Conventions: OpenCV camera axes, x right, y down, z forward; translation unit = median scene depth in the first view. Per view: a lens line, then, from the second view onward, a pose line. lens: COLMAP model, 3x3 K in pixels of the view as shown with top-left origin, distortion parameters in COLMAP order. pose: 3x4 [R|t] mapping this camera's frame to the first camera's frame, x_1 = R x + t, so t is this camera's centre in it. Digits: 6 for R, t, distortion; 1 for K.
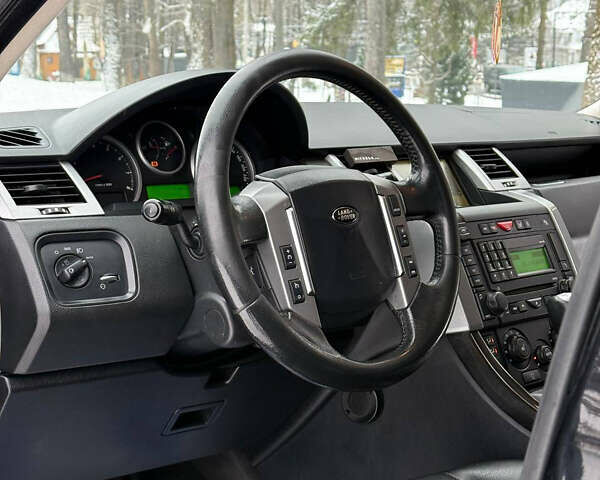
lens RADIAL K [[1125.5, 0, 300.0], [0, 1125.5, 285.2], [0, 0, 1]] dist [0.158758, 0.017430]
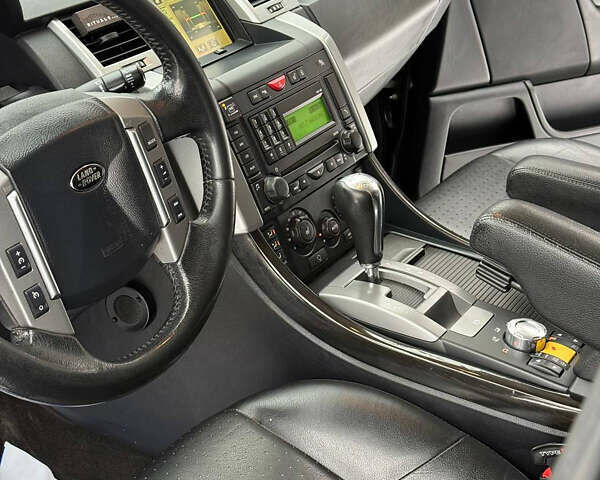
lens RADIAL K [[1125.5, 0, 300.0], [0, 1125.5, 285.2], [0, 0, 1]] dist [0.158758, 0.017430]
pose [[0.974209, -0.124722, 0.188044, 0.024338], [0.059929, 0.946442, 0.317262, -0.210435], [-0.217542, -0.297811, 0.929507, 0.200209]]
